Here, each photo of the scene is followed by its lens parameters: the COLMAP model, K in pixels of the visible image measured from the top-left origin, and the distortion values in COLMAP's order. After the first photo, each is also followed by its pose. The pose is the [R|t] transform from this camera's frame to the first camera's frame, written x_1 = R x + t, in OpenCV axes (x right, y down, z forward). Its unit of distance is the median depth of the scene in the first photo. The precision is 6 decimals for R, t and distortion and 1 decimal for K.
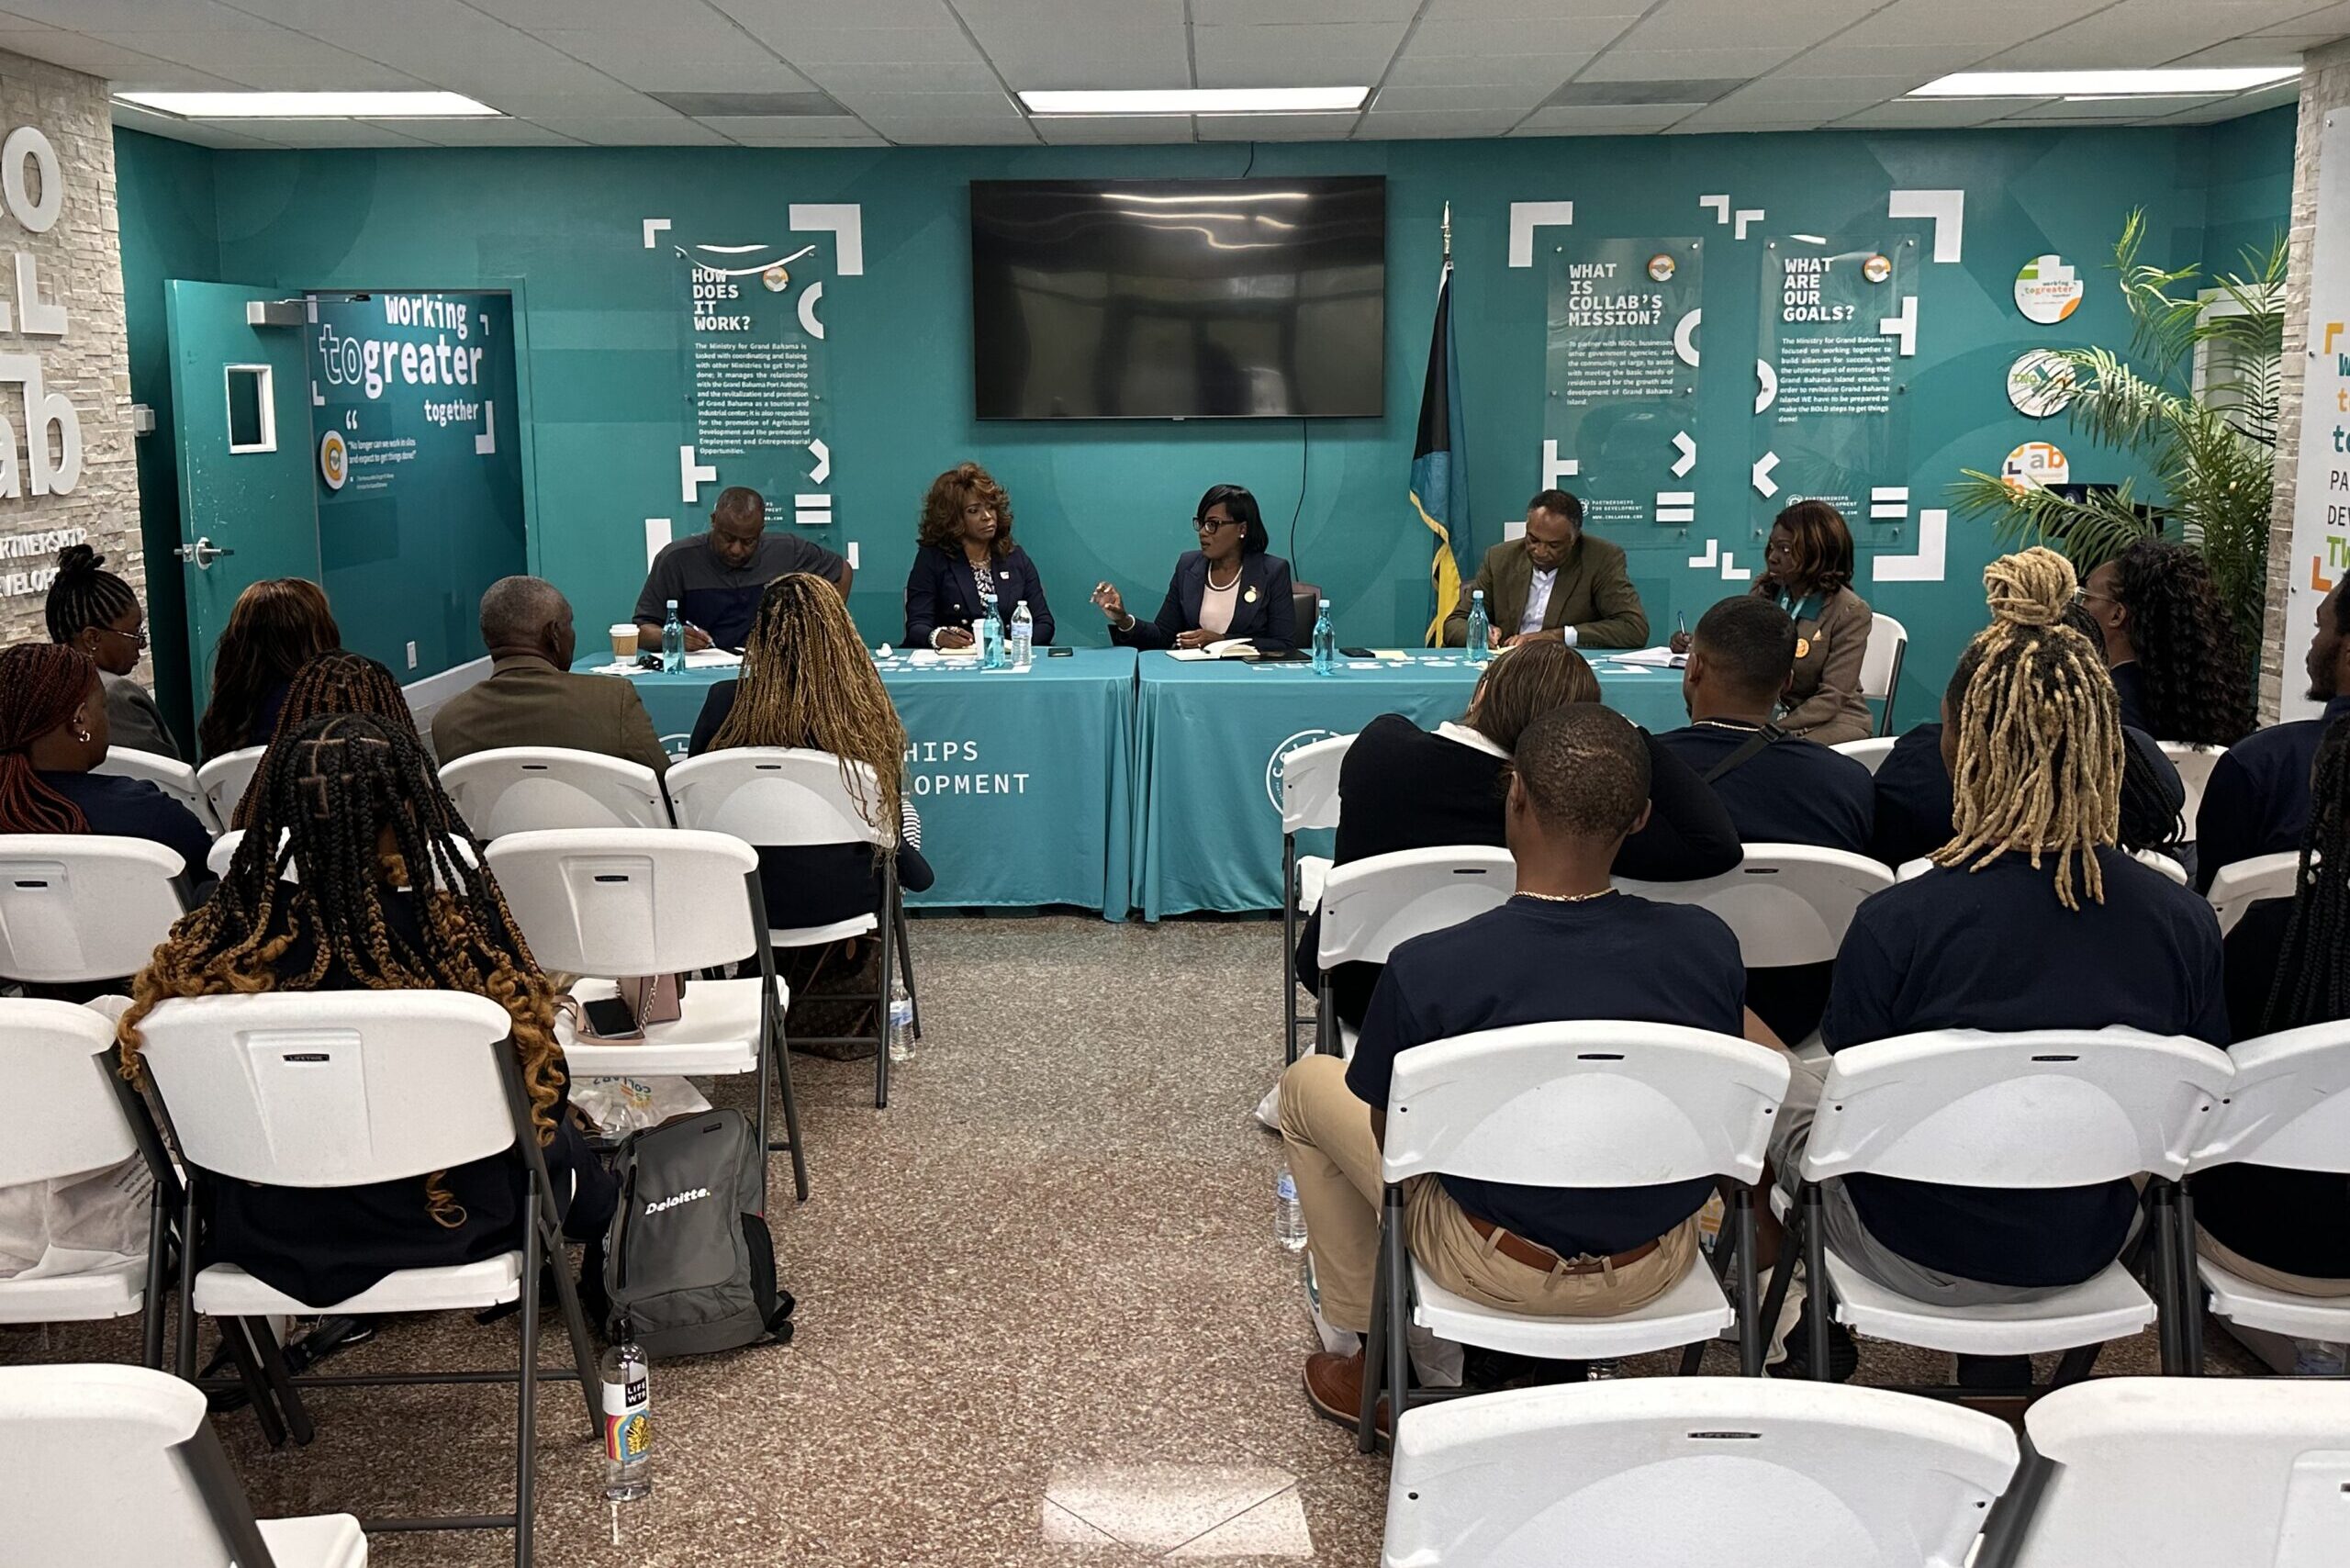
lens RADIAL K [[2054.0, 0, 1174.8], [0, 2054.0, 782.2], [0, 0, 1]] dist [-0.002693, -0.003928]
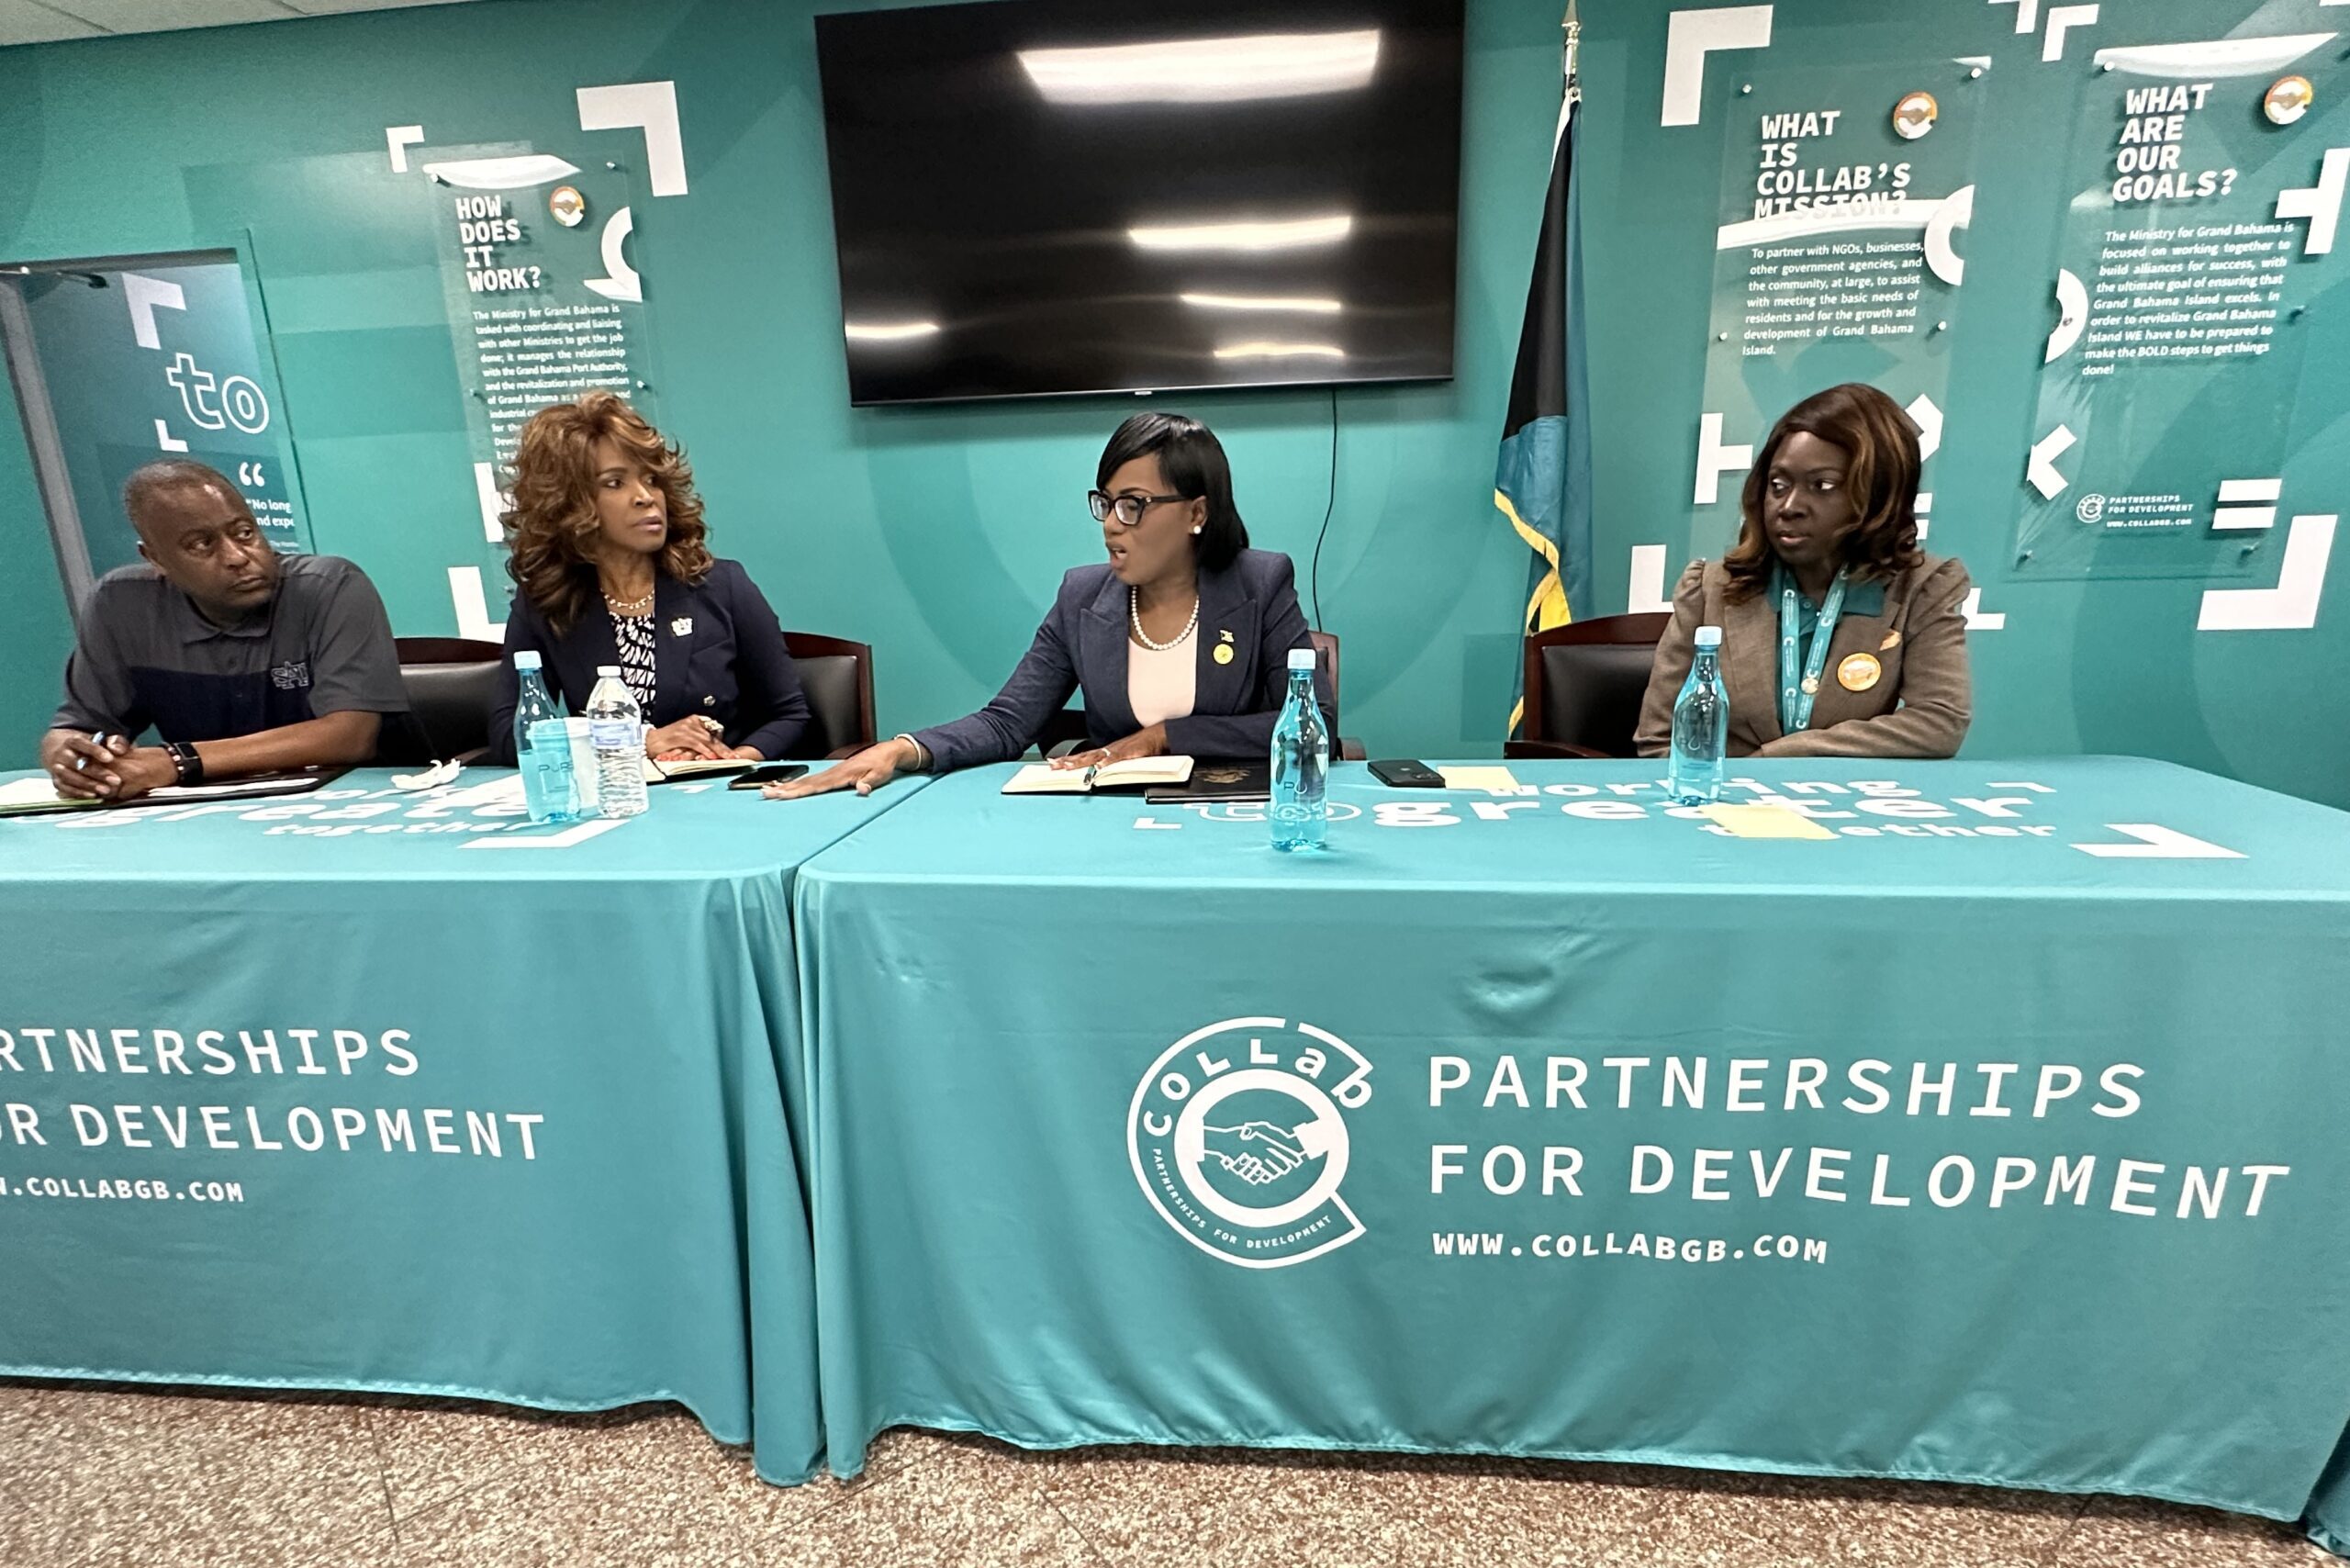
lens RADIAL K [[1202.2, 0, 1193.5], [0, 1202.2, 911.9], [0, 0, 1]] dist [-0.012749, 0.001730]
pose [[0.995764, 0.006921, -0.091687, 0.054864], [0.002634, 0.994607, 0.103686, -0.049273], [0.091910, -0.103489, 0.990375, 0.594809]]
